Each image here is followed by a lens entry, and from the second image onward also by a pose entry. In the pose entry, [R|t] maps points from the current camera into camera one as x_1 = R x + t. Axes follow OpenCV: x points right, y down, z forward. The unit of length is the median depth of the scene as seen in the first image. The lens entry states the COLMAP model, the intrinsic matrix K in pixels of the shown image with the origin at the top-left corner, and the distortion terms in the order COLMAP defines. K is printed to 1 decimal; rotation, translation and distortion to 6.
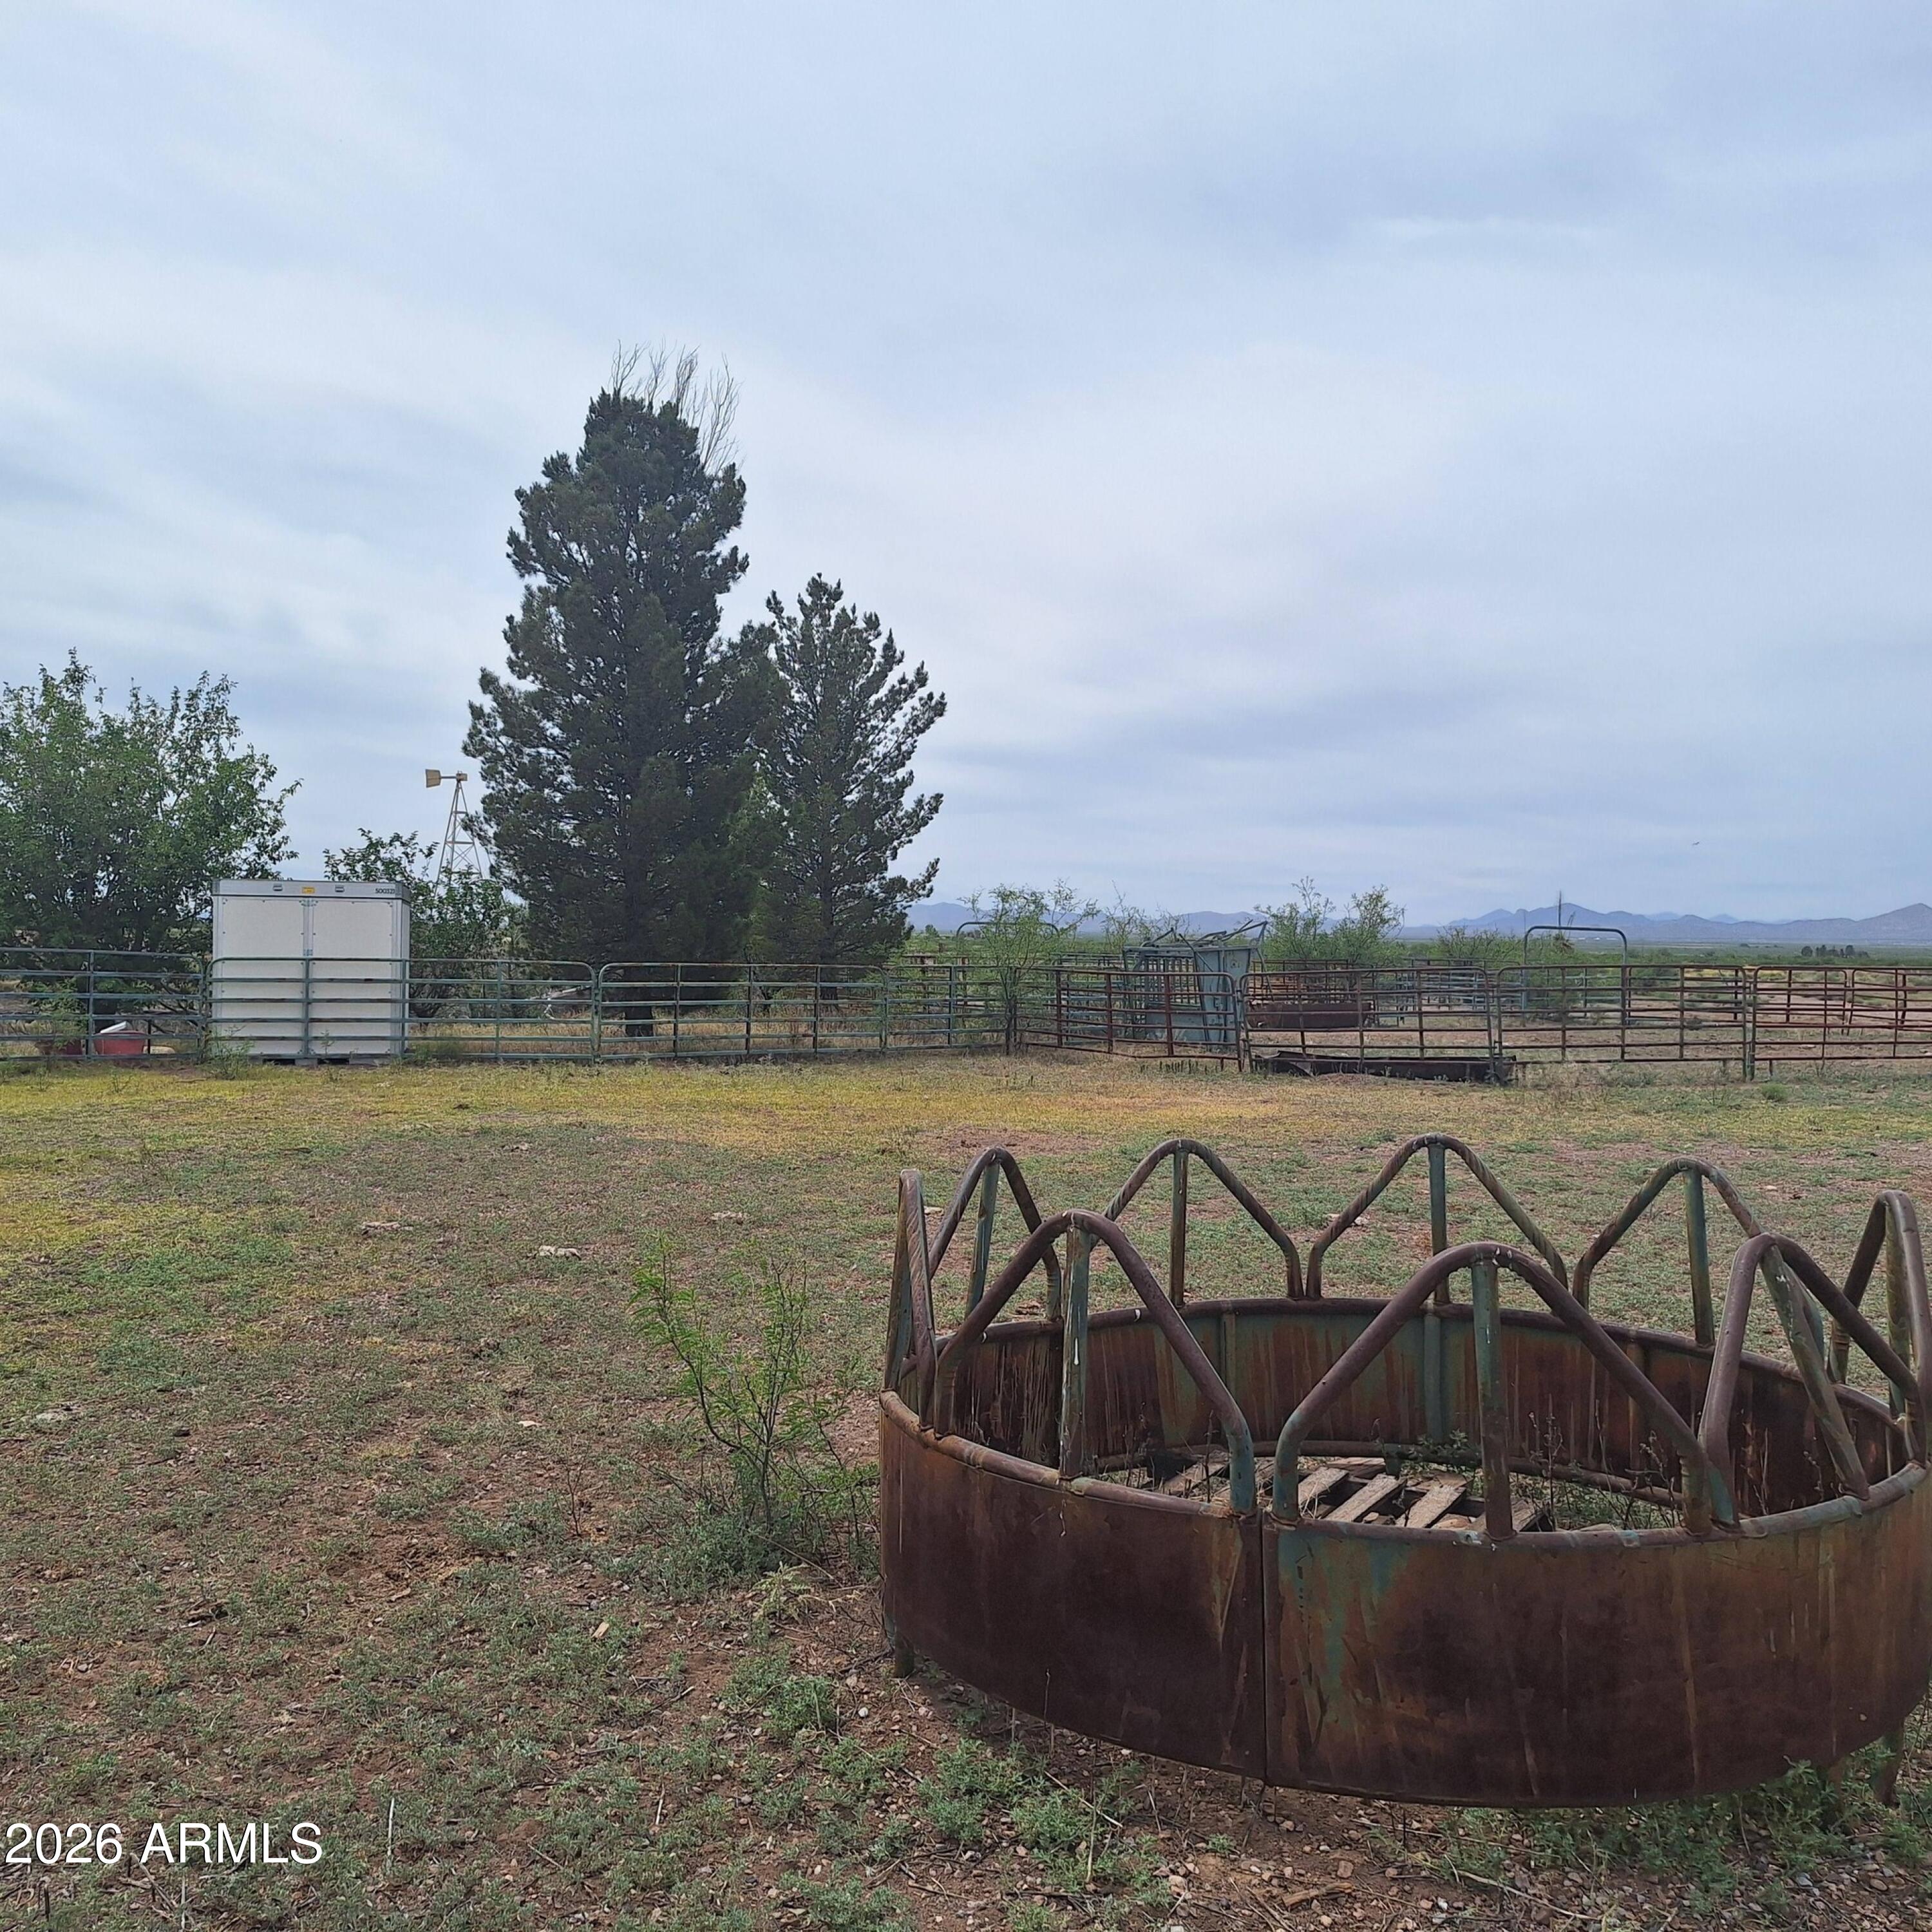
lens RADIAL K [[1894.9, 0, 961.2], [0, 1894.9, 968.6], [0, 0, 1]] dist [0.160923, -0.410999]
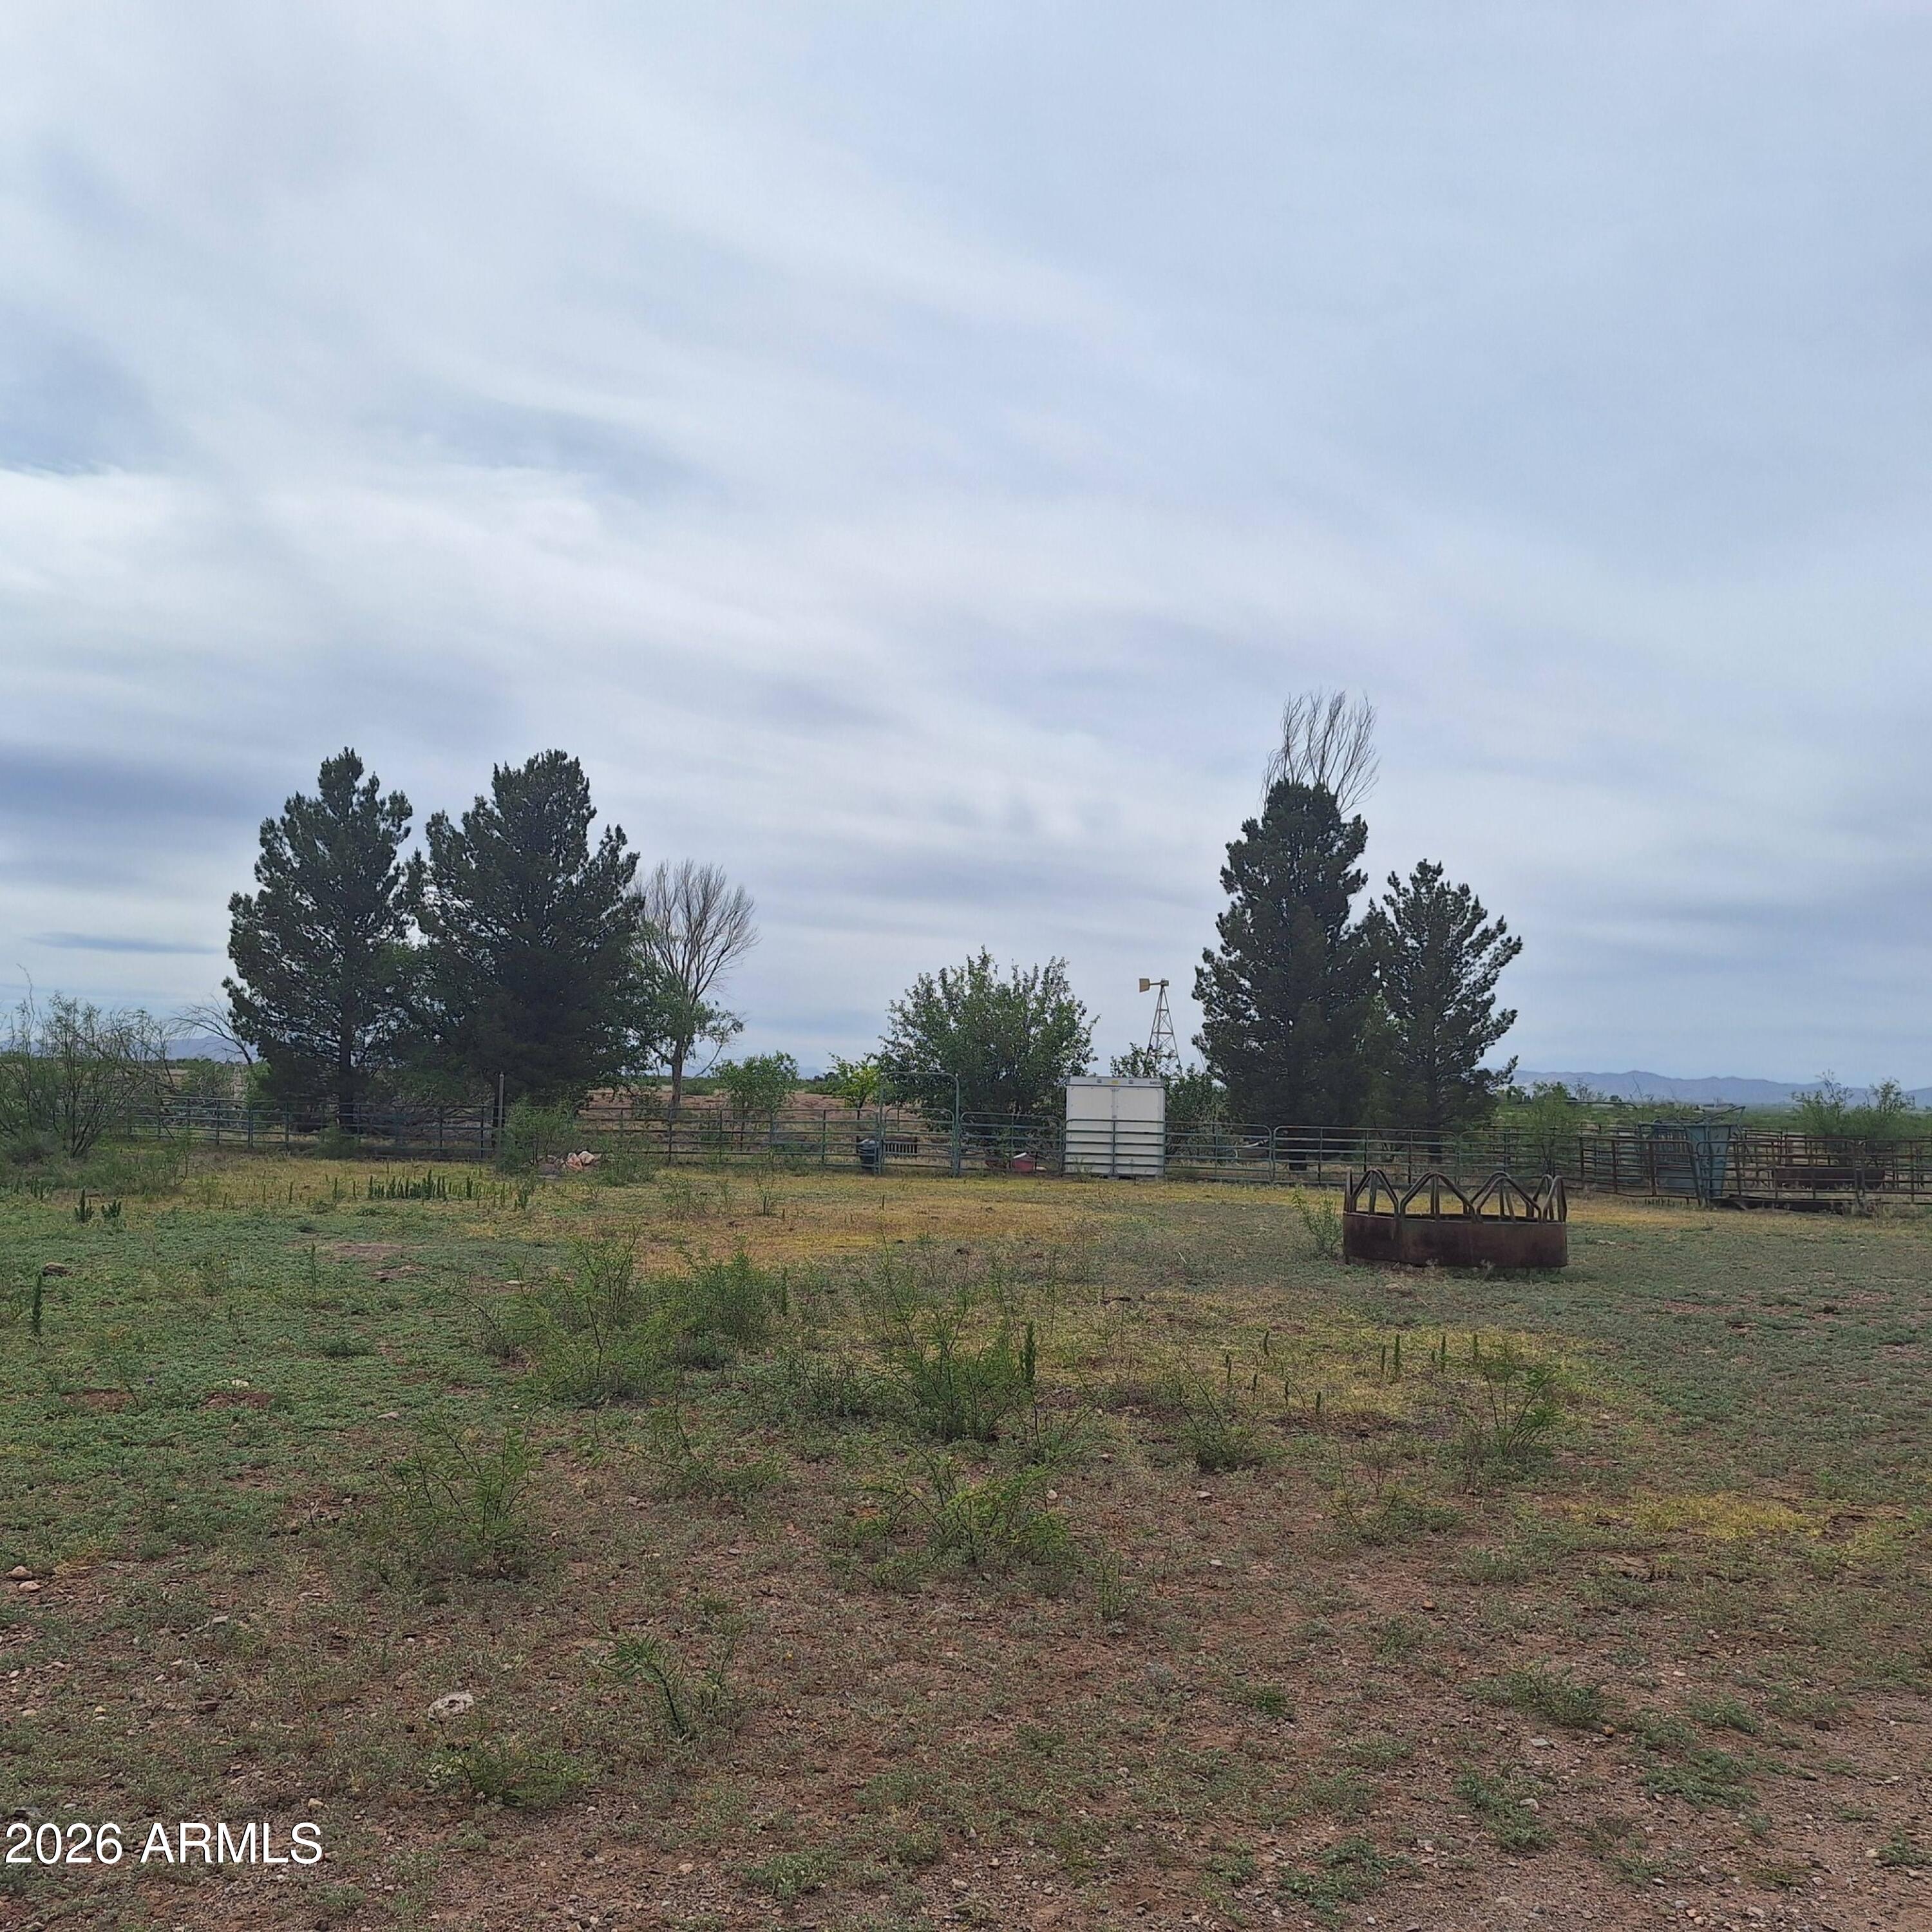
lens RADIAL K [[1894.9, 0, 961.2], [0, 1894.9, 968.6], [0, 0, 1]] dist [0.160923, -0.410999]
pose [[0.941462, -0.011207, -0.336934, 0.106827], [-0.018204, 0.996299, -0.084004, 0.004483], [0.336628, 0.085220, 0.937773, -0.614420]]
